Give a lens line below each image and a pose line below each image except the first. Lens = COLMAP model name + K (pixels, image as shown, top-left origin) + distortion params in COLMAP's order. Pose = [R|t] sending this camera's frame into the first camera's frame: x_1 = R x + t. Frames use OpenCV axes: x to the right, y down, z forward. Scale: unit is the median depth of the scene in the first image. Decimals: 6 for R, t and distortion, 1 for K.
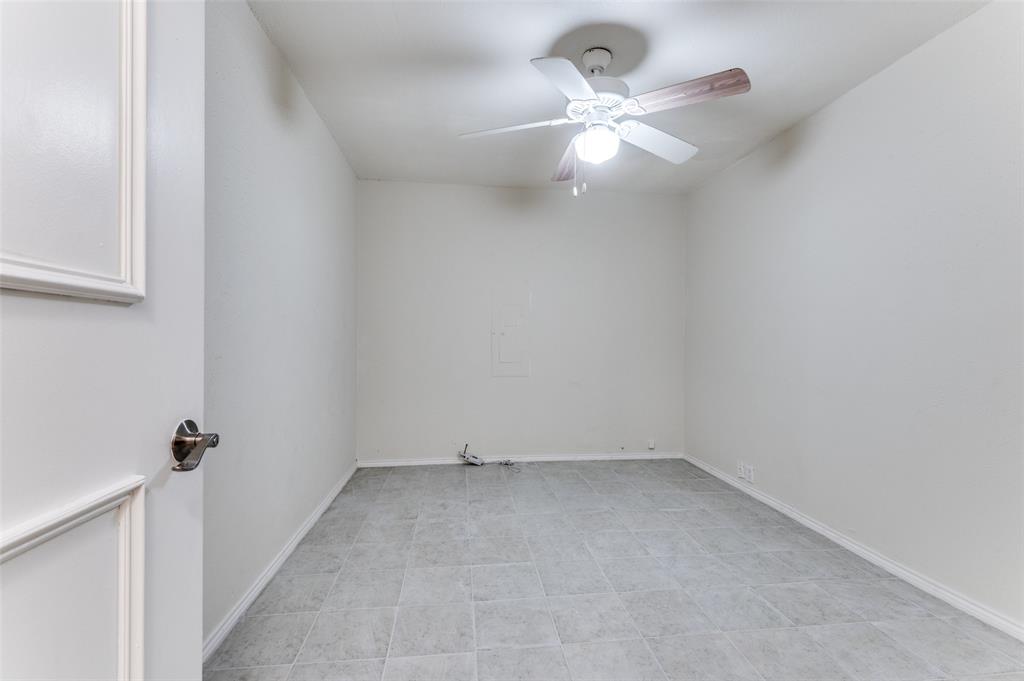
lens RADIAL K [[464.9, 0, 512.2], [0, 464.9, 339.9], [0, 0, 1]] dist [0.022304, -0.009828]
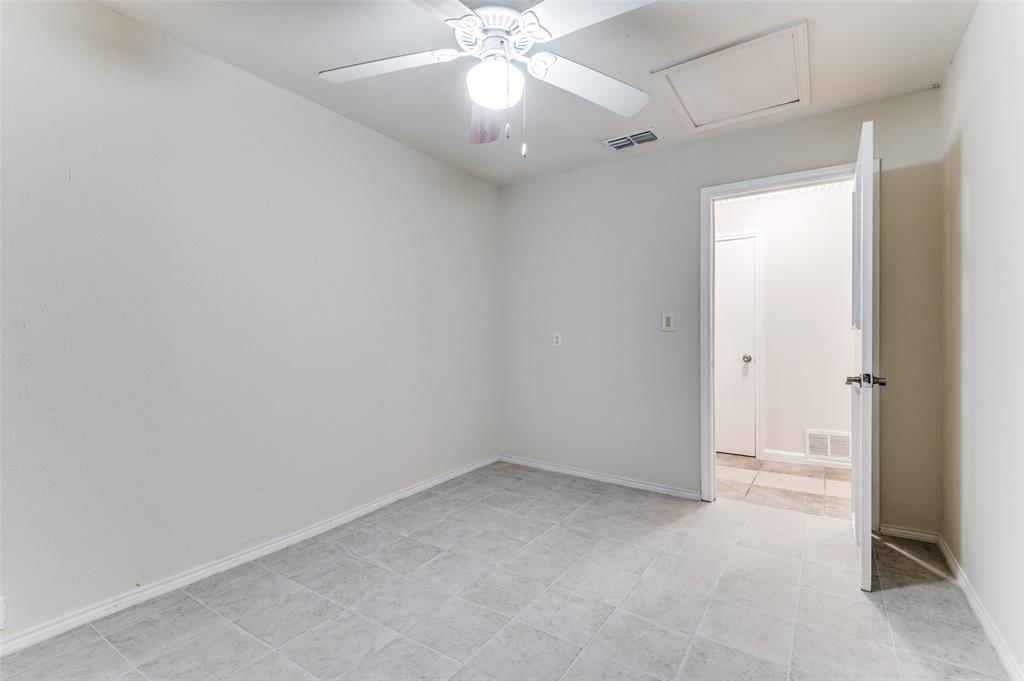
lens RADIAL K [[464.9, 0, 511.7], [0, 464.9, 337.1], [0, 0, 1]] dist [0.022304, -0.009828]
pose [[-0.760828, -0.006806, 0.648918, -0.380846], [-0.002613, 0.999969, 0.007425, -0.017361], [-0.648948, 0.003954, -0.760822, 1.766853]]
